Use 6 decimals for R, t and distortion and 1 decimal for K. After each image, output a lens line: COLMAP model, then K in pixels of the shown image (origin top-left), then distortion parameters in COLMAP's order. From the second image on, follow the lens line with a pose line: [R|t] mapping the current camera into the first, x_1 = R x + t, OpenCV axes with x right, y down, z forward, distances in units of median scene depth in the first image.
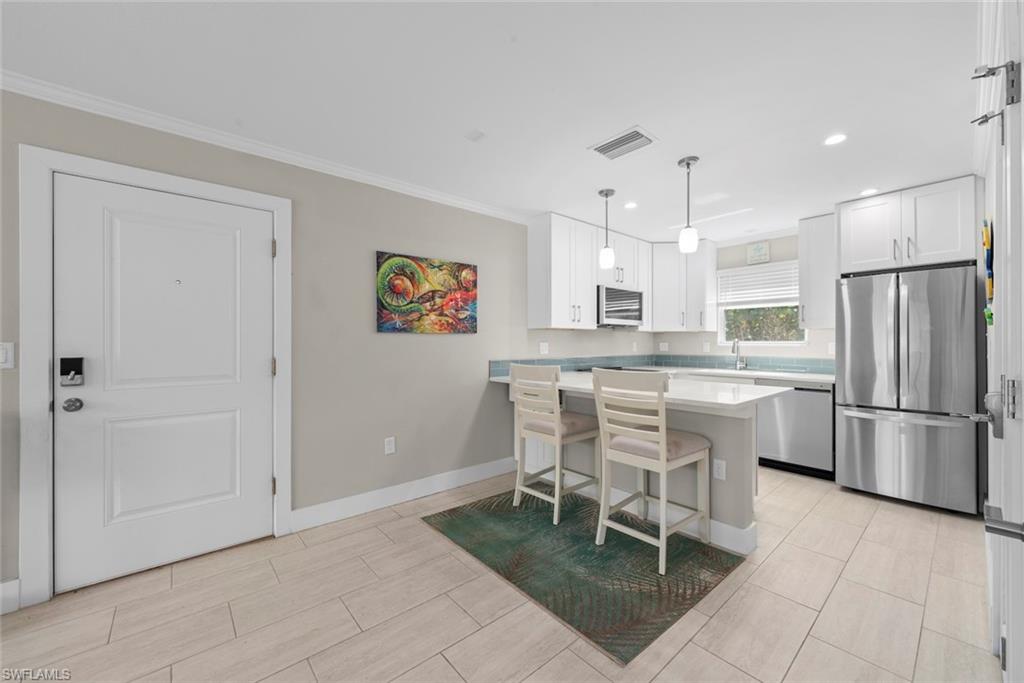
lens RADIAL K [[393.9, 0, 511.6], [0, 393.9, 342.4], [0, 0, 1]] dist [-0.000798, -0.000045]
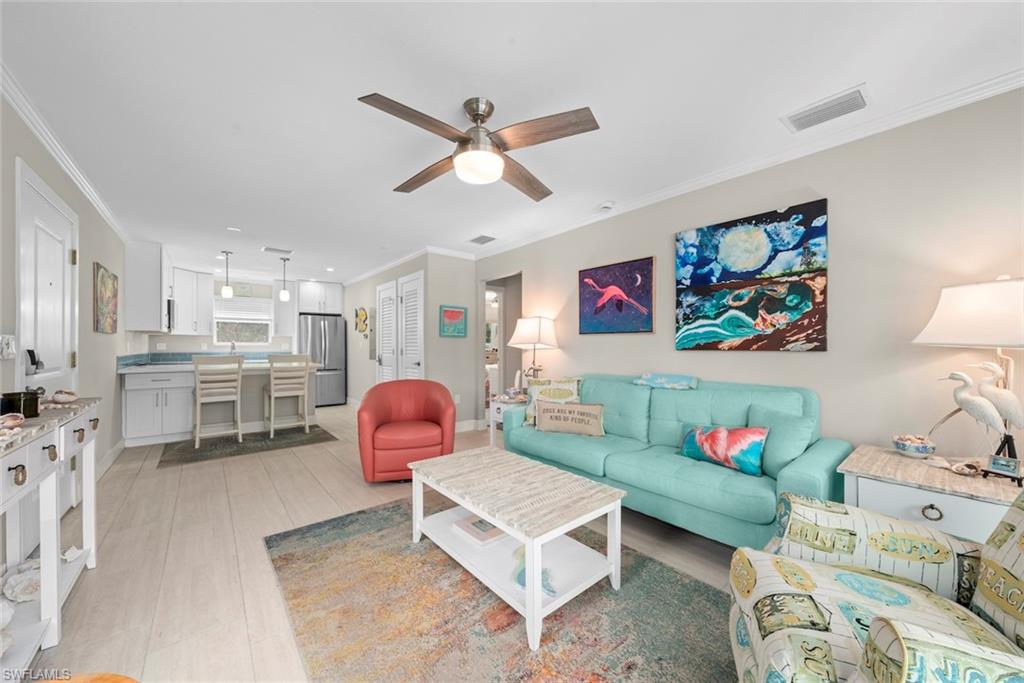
lens RADIAL K [[369.6, 0, 510.3], [0, 369.6, 346.2], [0, 0, 1]] dist [-0.000939, -0.000060]
pose [[0.020092, 0.000668, 0.999798, -1.219820], [-0.001051, 0.999999, -0.000647, 0.015705], [-0.999798, -0.001038, 0.020093, -0.221056]]
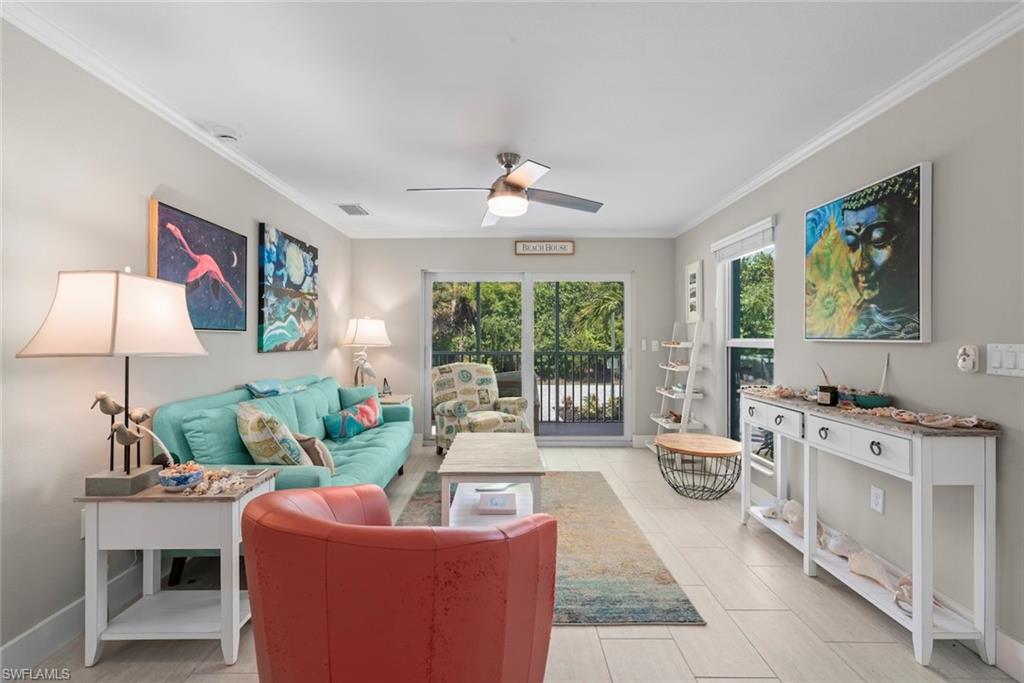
lens RADIAL K [[452.9, 0, 512.3], [0, 452.9, 338.2], [0, 0, 1]] dist [0.001584, -0.000052]
pose [[-0.645082, -0.000885, -0.764113, 0.041761], [-0.000564, 1.000000, -0.000681, -0.005759], [0.764113, -0.000008, -0.645083, 0.422692]]
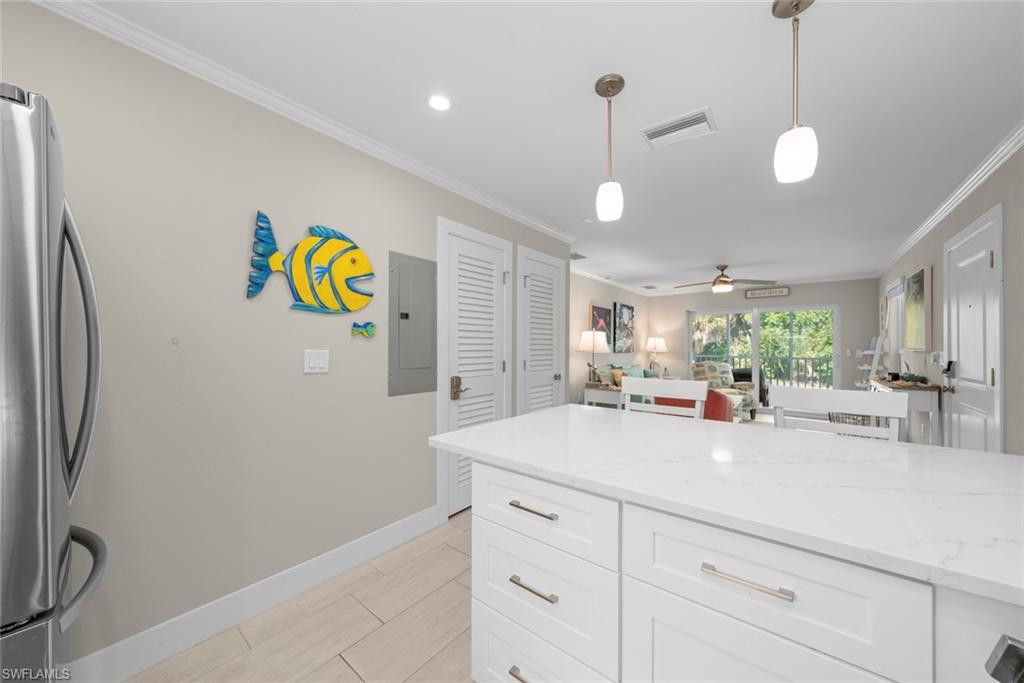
lens RADIAL K [[363.8, 0, 512.6], [0, 363.8, 342.7], [0, 0, 1]] dist [0.000734, 0.000000]
pose [[-0.982218, -0.005764, -0.187654, 0.567662], [-0.004049, 0.999946, -0.009521, -0.009096], [0.187699, -0.008592, -0.982189, 1.235350]]
